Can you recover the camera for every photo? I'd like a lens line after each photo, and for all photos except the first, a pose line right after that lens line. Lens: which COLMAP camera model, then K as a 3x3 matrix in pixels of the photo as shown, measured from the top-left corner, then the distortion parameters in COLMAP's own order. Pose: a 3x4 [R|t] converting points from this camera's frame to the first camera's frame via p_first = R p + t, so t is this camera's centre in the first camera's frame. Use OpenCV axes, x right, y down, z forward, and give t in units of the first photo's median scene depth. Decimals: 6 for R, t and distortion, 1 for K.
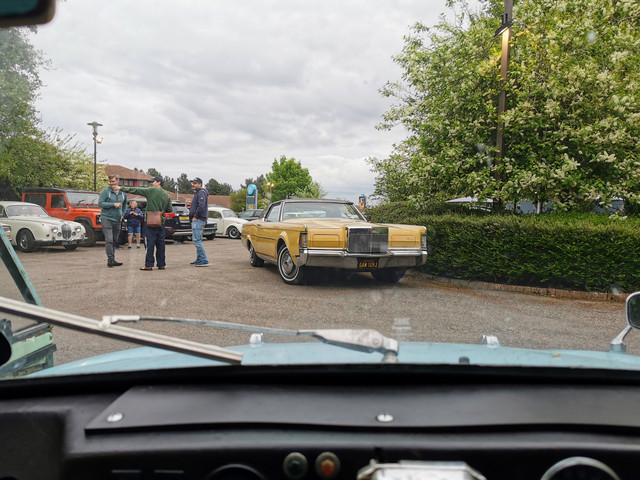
lens RADIAL K [[500.6, 0, 321.0], [0, 500.6, 239.7], [0, 0, 1]] dist [0.056293, 0.002038]
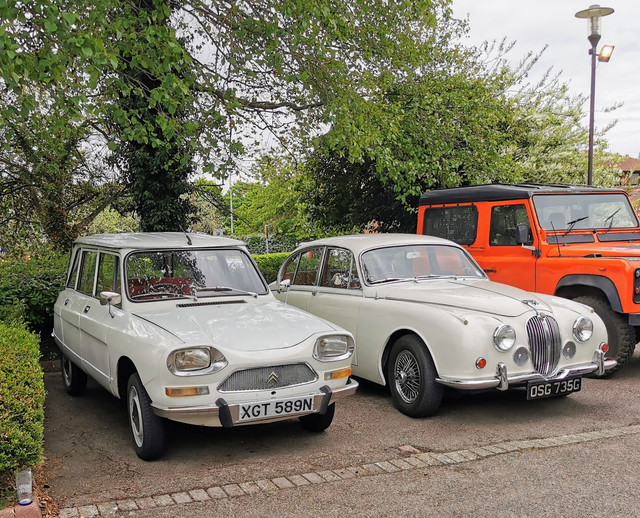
lens RADIAL K [[557.4, 0, 320.5], [0, 557.4, 258.7], [0, 0, 1]] dist [-0.012620, 0.005147]
pose [[0.716147, 0.000514, -0.697949, -0.371652], [0.000640, 0.999999, 0.001392, -0.057457], [0.697949, -0.001443, 0.716146, 0.691629]]
